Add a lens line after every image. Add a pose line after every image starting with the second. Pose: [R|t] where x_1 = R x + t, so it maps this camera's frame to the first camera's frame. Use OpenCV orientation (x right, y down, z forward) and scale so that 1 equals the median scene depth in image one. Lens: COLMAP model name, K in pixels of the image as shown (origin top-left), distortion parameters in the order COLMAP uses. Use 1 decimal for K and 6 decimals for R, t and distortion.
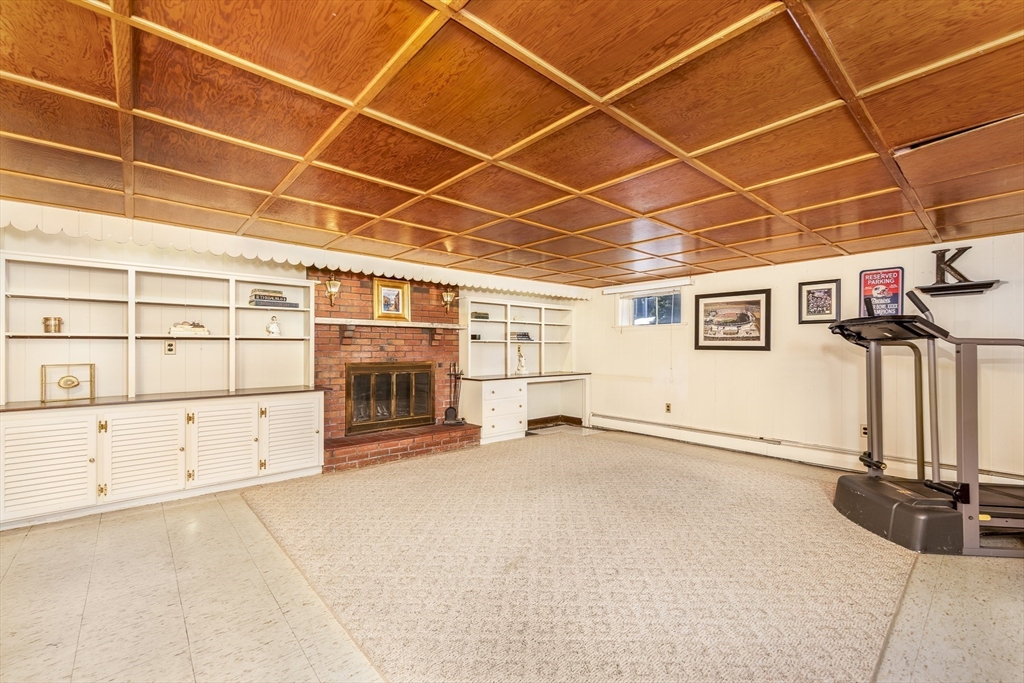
lens RADIAL K [[433.5, 0, 511.7], [0, 433.5, 347.9], [0, 0, 1]] dist [0.008790, -0.000032]
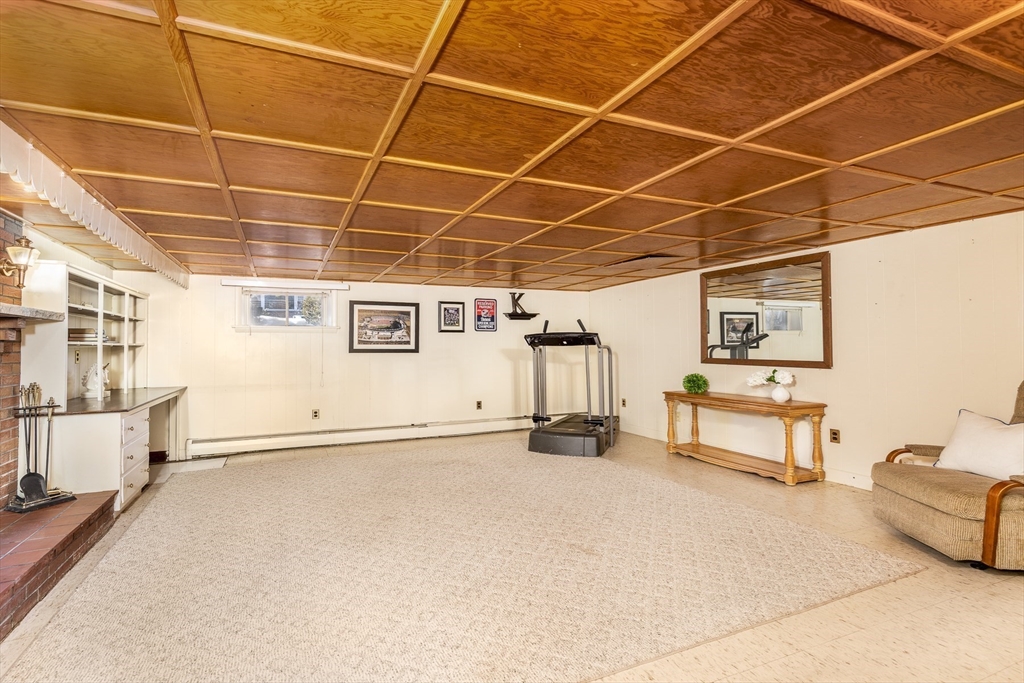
lens RADIAL K [[420.6, 0, 512.0], [0, 420.6, 341.5], [0, 0, 1]] dist [0.001884, 0.000190]
pose [[0.363922, 0.008292, 0.931392, -0.425937], [0.008124, 0.999894, -0.012076, -0.009121], [-0.931394, 0.011962, 0.363816, 0.309751]]
